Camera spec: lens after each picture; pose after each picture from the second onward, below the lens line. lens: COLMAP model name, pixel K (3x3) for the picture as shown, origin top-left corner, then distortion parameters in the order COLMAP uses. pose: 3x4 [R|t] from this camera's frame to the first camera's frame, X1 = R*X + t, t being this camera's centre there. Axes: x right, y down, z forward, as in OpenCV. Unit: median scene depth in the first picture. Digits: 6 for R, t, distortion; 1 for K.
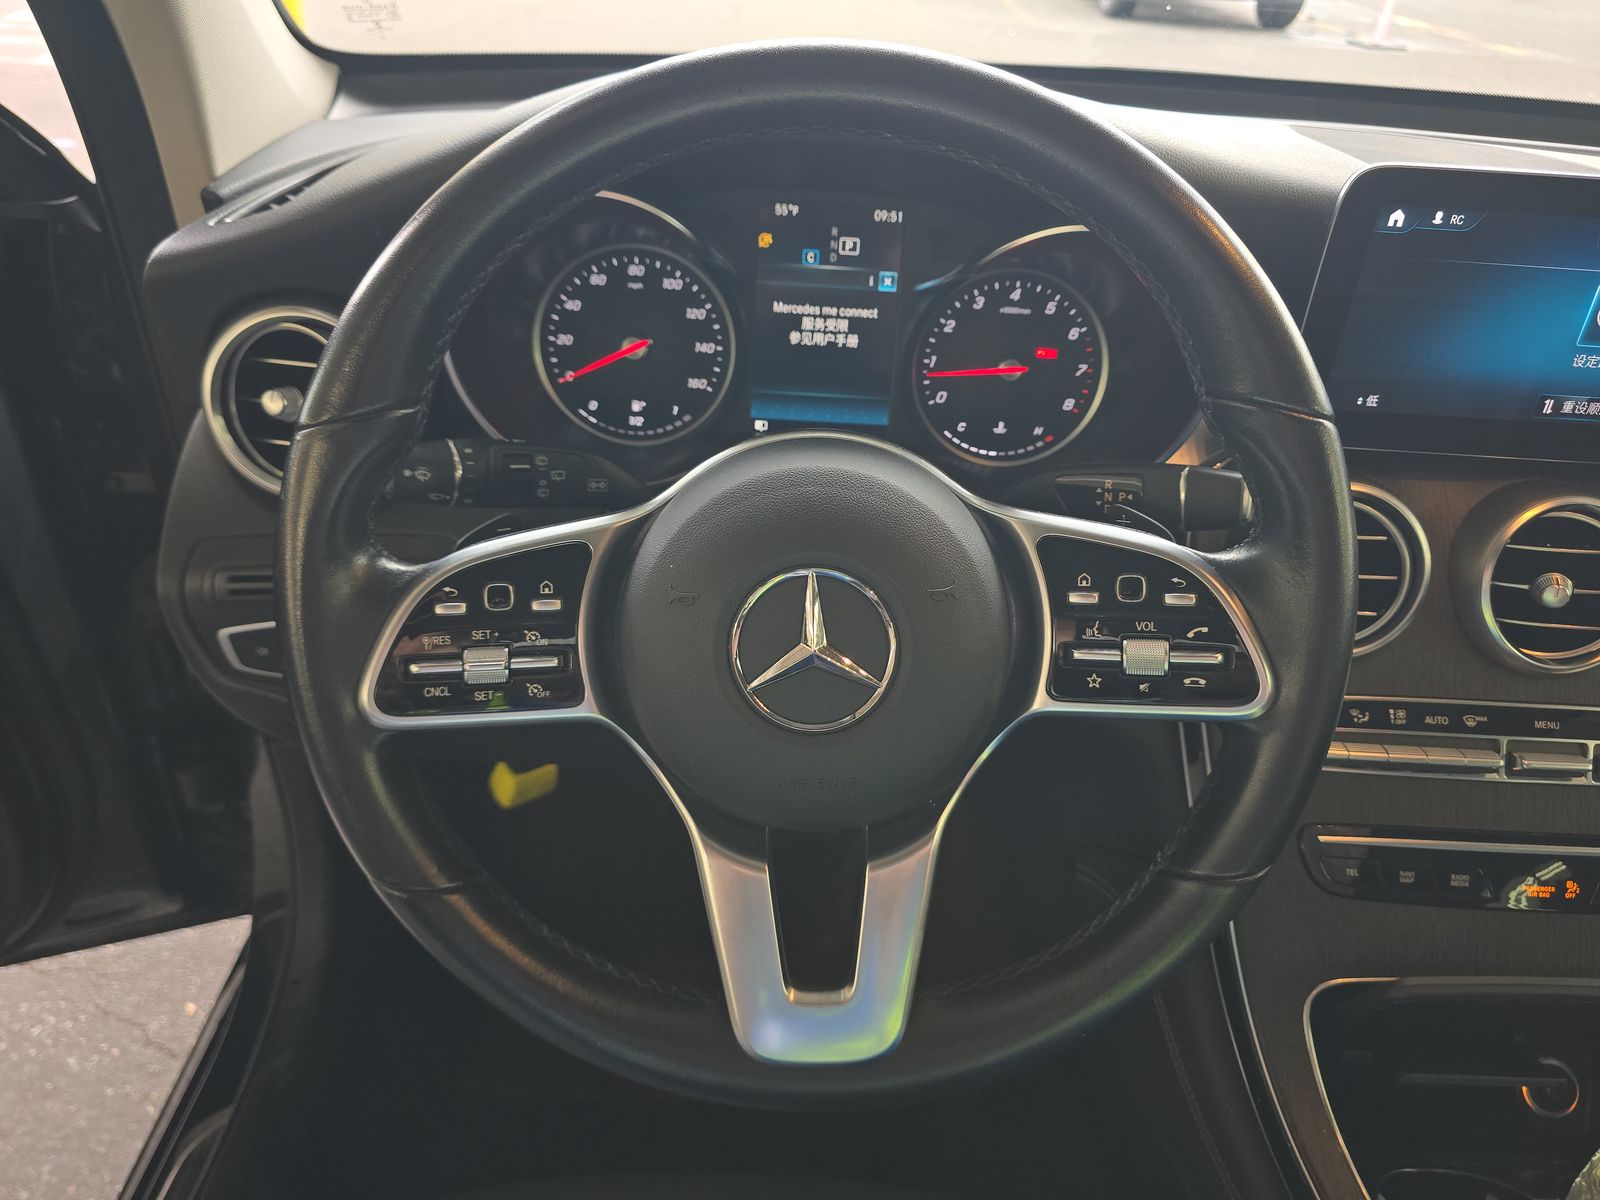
lens RADIAL K [[1124.8, 0, 809.1], [0, 1124.8, 600.5], [0, 0, 1]] dist [0.083320, -0.121201]
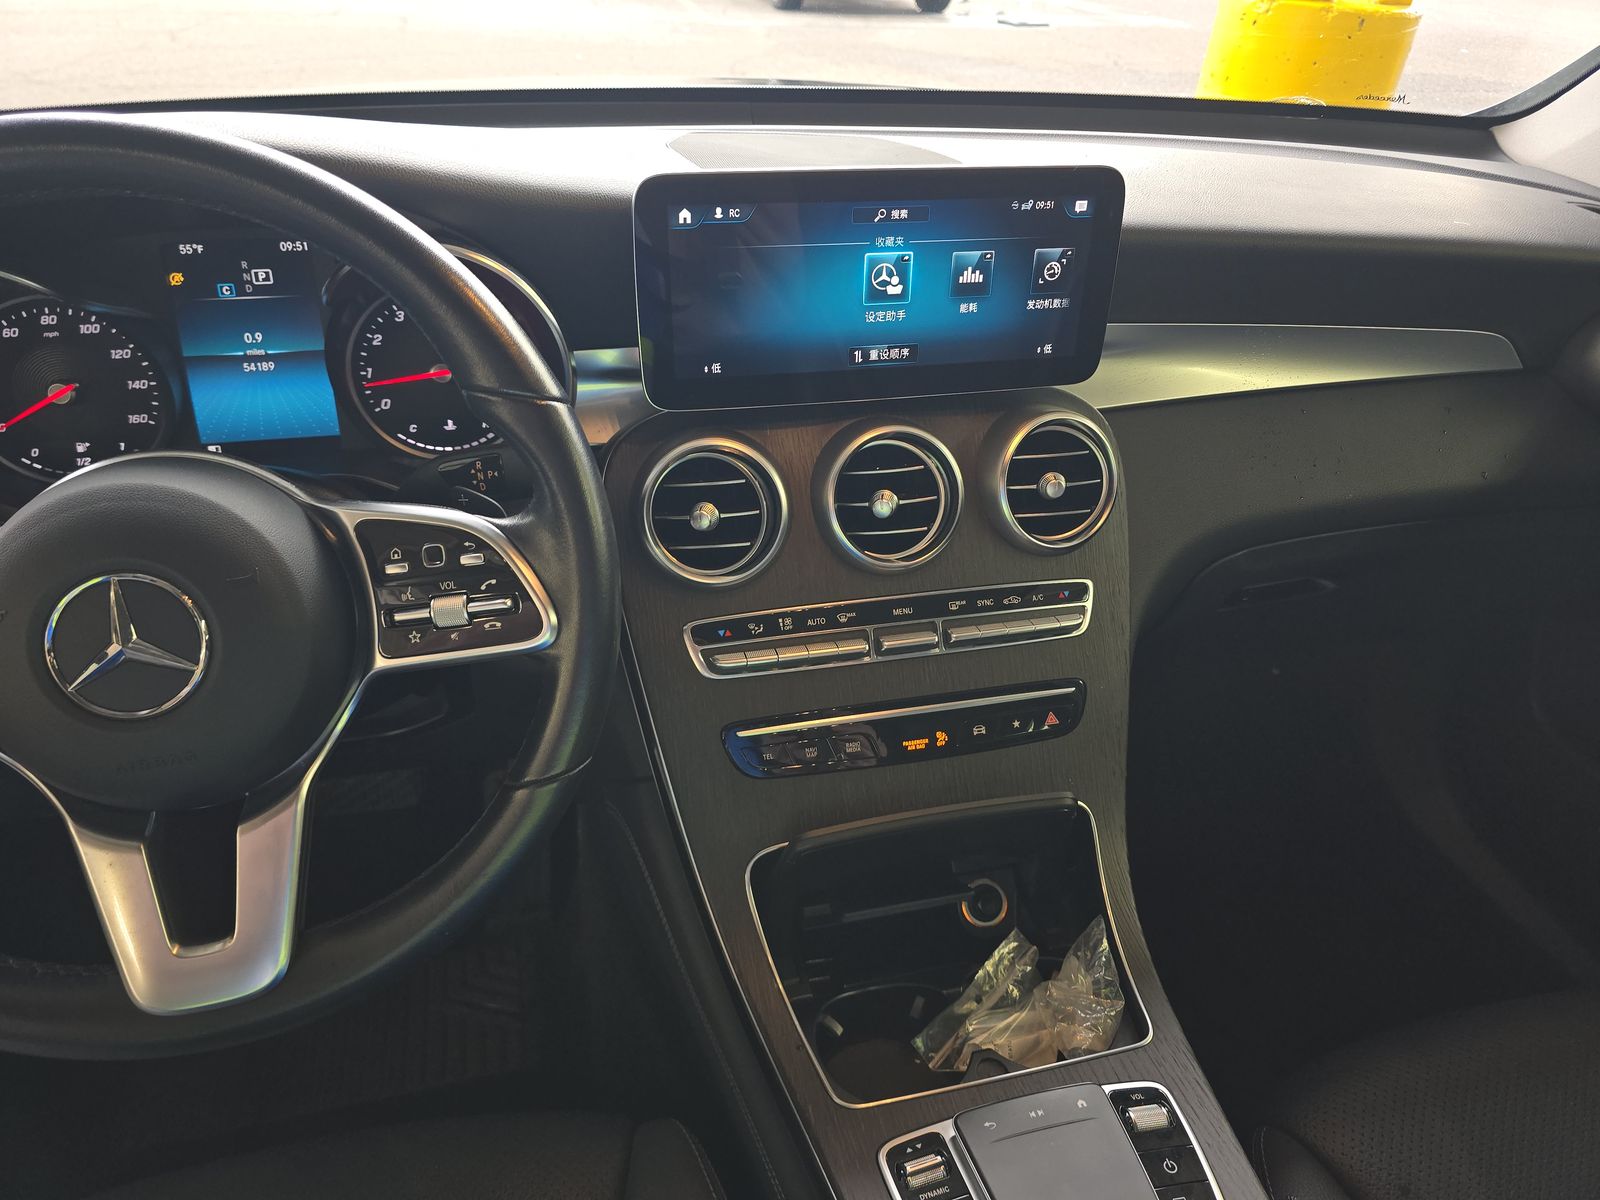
lens RADIAL K [[1081.7, 0, 809.4], [0, 1081.7, 609.9], [0, 0, 1]] dist [0.036926, -0.036315]
pose [[0.969554, -0.157571, 0.187449, 0.297109], [0.152833, 0.987460, 0.039562, 0.041006], [-0.191332, -0.009709, 0.981477, -0.128025]]
